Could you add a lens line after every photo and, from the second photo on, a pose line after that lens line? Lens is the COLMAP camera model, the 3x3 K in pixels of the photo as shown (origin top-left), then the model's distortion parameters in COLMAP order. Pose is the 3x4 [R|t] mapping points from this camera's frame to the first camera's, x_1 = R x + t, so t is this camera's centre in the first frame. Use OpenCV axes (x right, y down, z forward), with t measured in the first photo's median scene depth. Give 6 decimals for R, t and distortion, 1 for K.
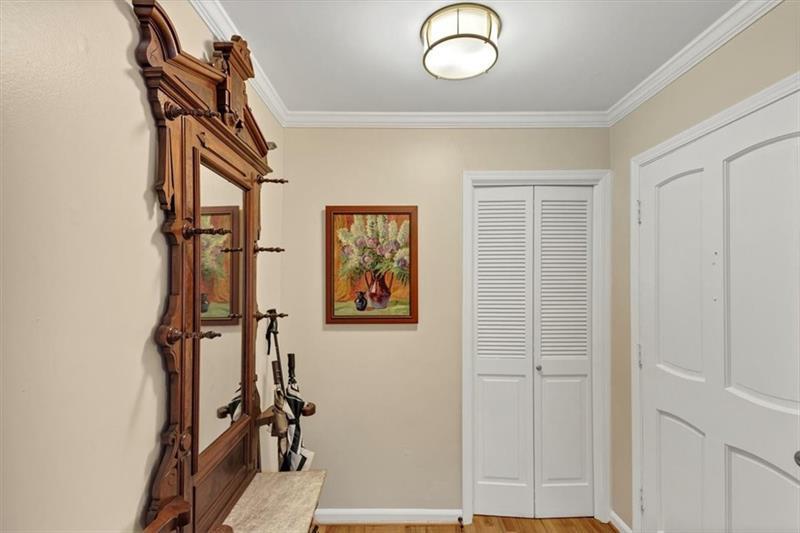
lens RADIAL K [[377.3, 0, 393.4], [0, 377.3, 270.7], [0, 0, 1]] dist [0.013707, -0.000115]
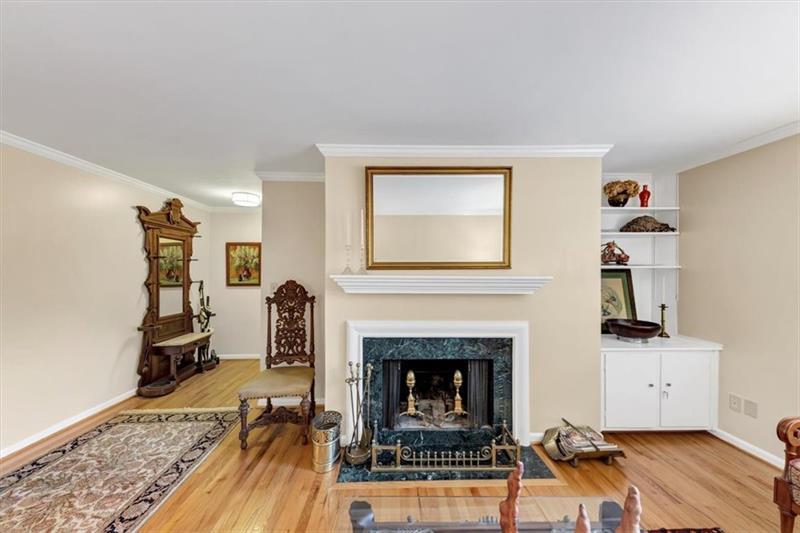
lens RADIAL K [[283.8, 0, 400.7], [0, 283.8, 269.2], [0, 0, 1]] dist [0.009566, -0.000129]
pose [[0.999414, -0.002221, 0.034155, 1.125187], [0.001631, 0.999849, 0.017303, -0.016358], [-0.034188, -0.017237, 0.999267, -1.208584]]
